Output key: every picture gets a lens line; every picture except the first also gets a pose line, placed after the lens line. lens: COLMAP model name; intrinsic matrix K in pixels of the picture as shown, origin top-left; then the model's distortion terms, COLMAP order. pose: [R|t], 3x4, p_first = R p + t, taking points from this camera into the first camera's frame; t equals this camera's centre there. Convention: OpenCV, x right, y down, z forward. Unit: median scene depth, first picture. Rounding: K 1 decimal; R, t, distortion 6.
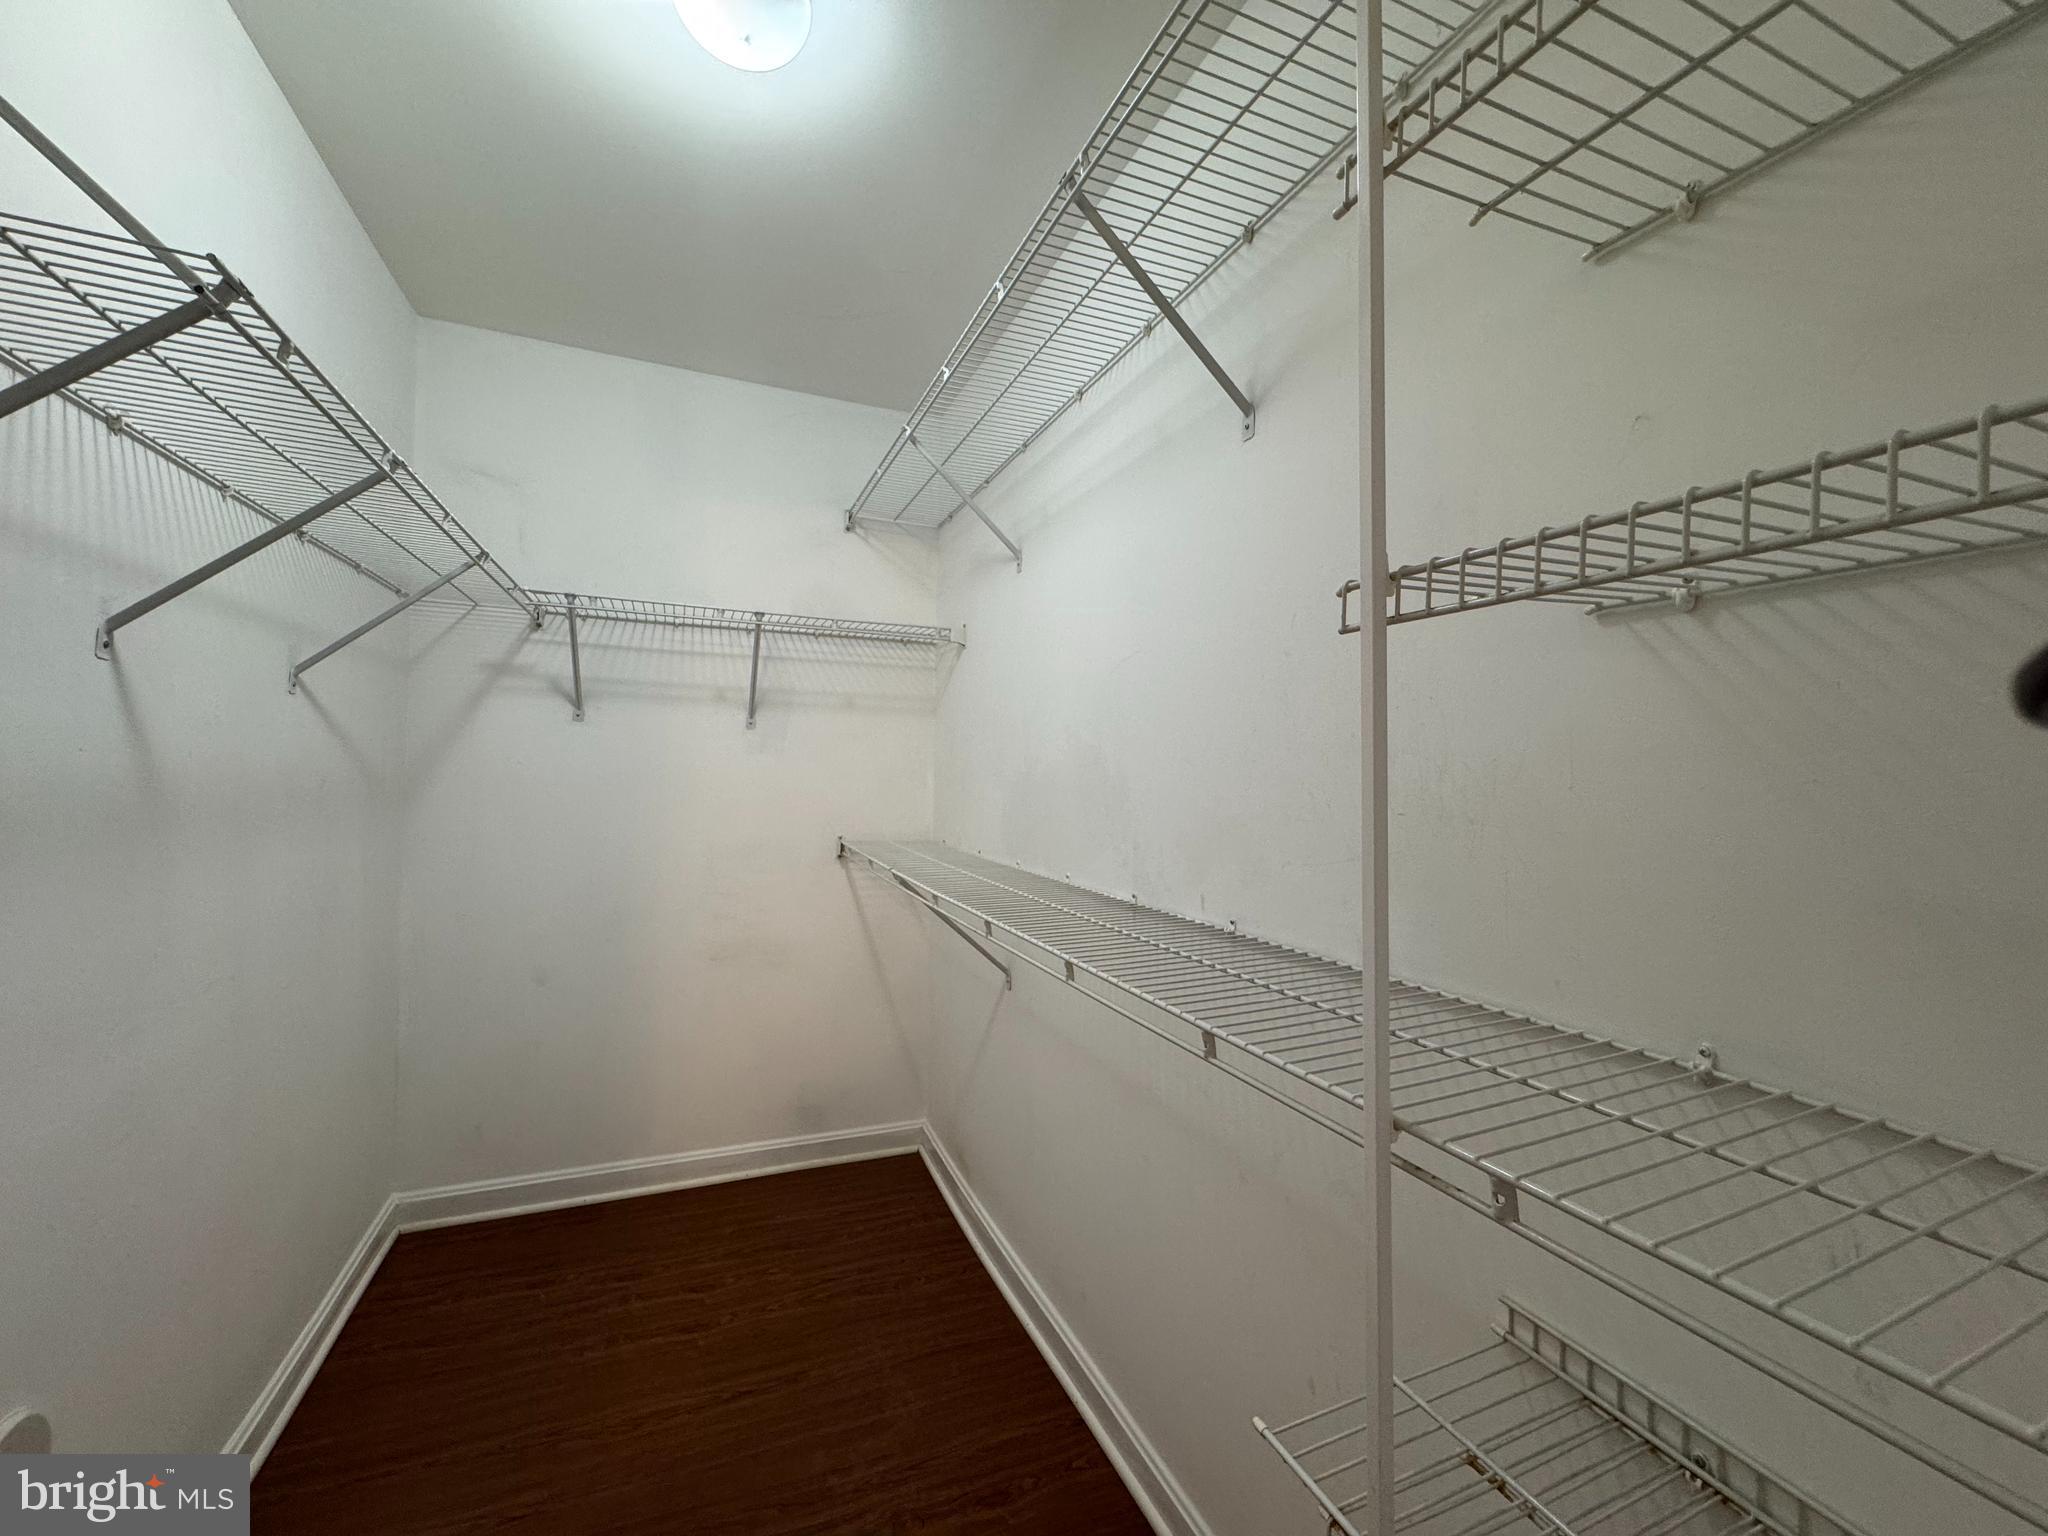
lens RADIAL K [[810.9, 0, 1020.4], [0, 810.9, 770.5], [0, 0, 1]] dist [-0.002969, -0.000933]
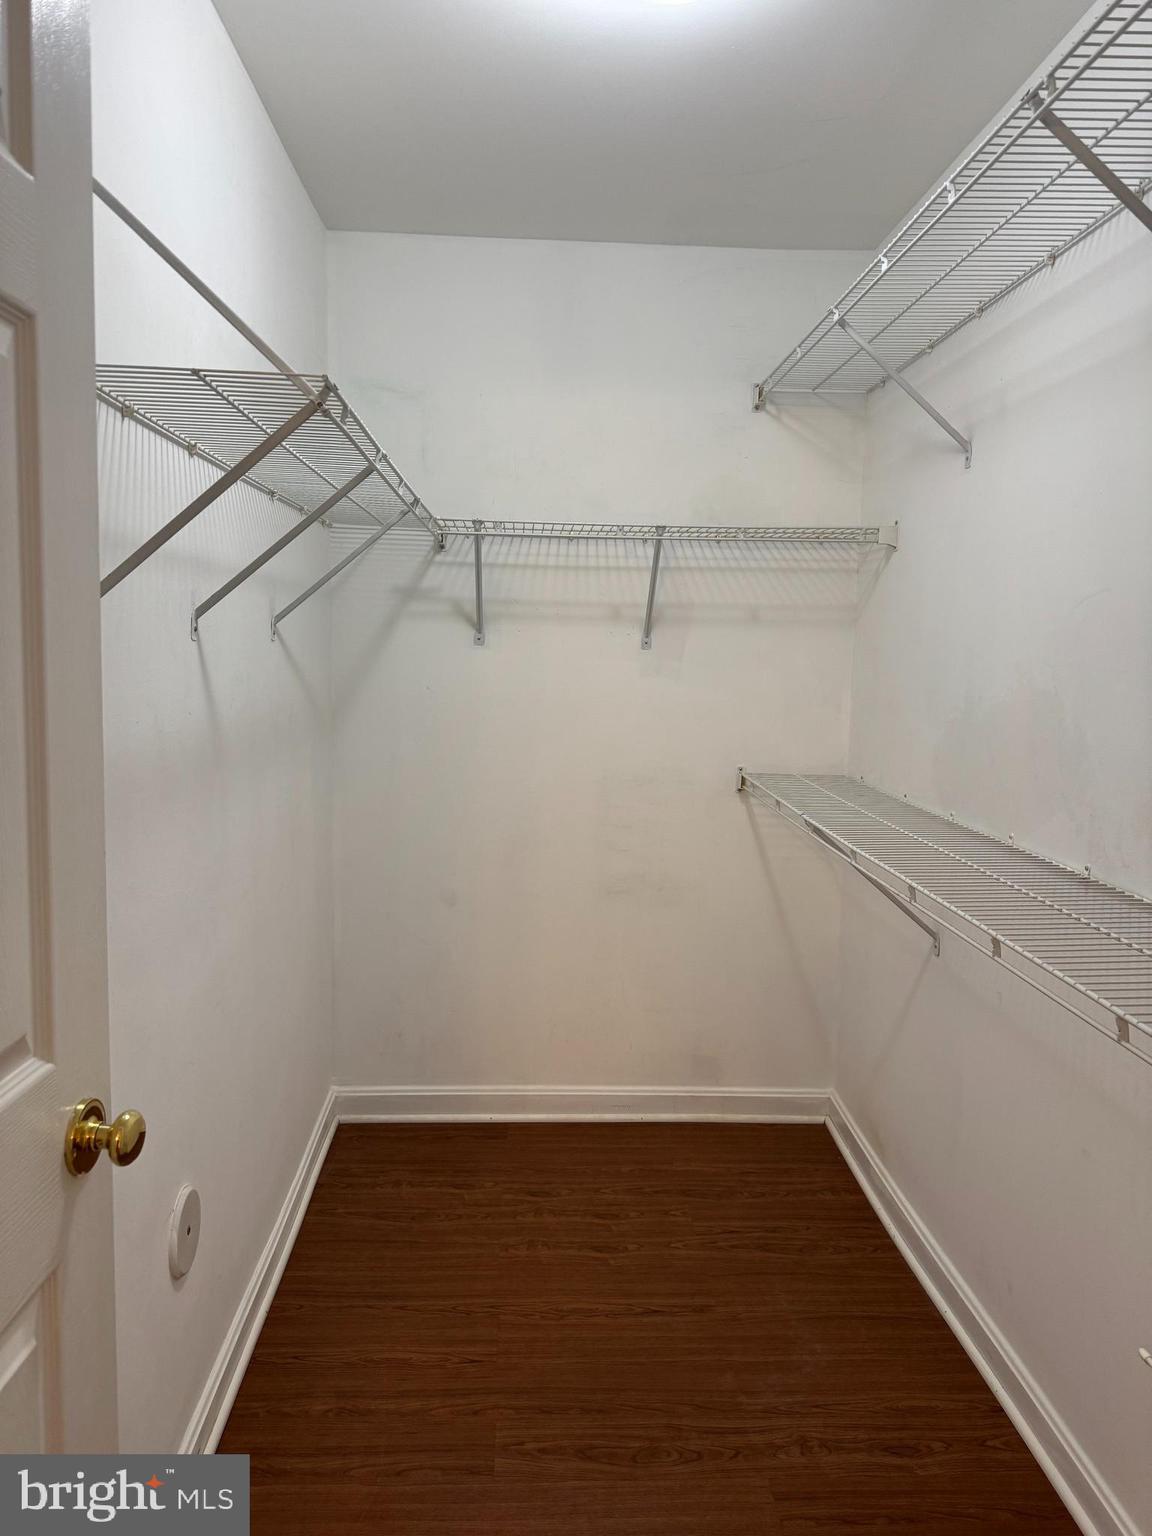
lens RADIAL K [[1080.5, 0, 576.9], [0, 1080.5, 769.7], [0, 0, 1]] dist [0.030751, -0.022914]
pose [[0.940042, 0.036025, -0.339152, 0.011399], [0.001944, 0.993824, 0.110954, -0.062412], [0.341054, -0.104961, 0.934165, -0.210002]]
